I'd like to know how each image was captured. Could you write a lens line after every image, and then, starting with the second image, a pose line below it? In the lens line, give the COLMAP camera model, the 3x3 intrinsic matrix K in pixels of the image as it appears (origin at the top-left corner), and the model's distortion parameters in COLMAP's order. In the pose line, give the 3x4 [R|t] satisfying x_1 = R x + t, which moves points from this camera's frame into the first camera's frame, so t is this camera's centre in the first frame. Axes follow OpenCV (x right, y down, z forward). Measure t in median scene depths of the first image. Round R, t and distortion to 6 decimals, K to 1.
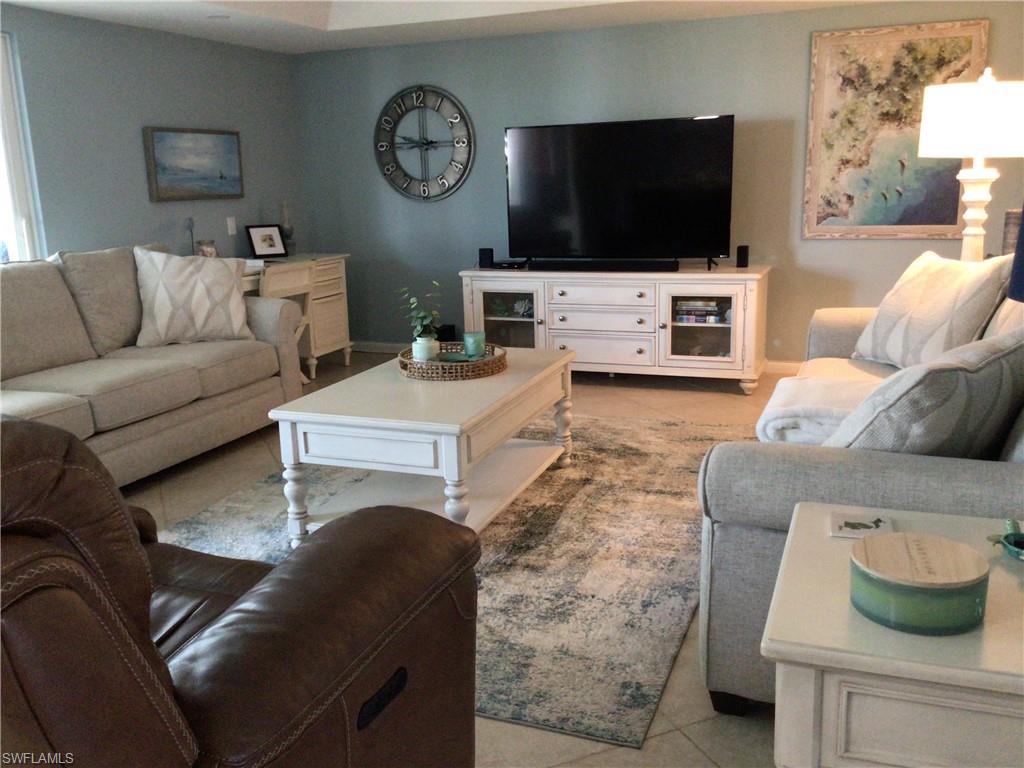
lens RADIAL K [[889.9, 0, 512.0], [0, 889.9, 384.0], [0, 0, 1]] dist [0.003603, -0.062949]
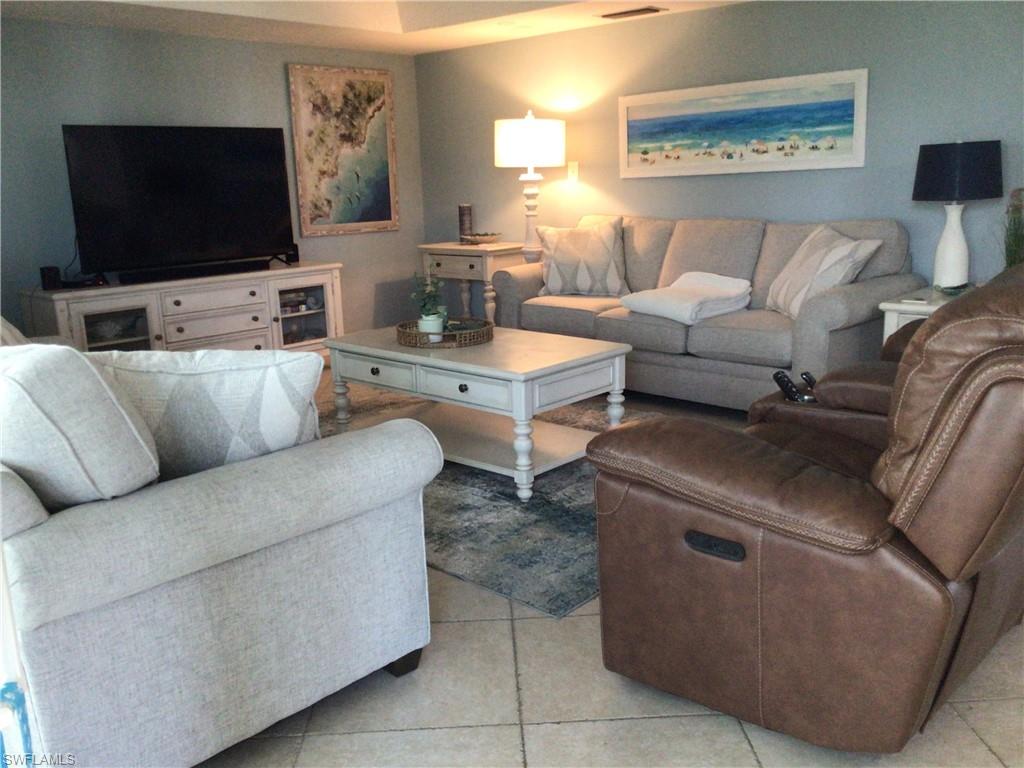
lens RADIAL K [[889.9, 0, 512.0], [0, 889.9, 384.0], [0, 0, 1]] dist [0.003603, -0.062949]
pose [[0.367863, -0.187024, 0.910878, -0.717008], [0.224090, 0.968525, 0.108360, -0.042034], [-0.902474, 0.164257, 0.398195, 0.326146]]
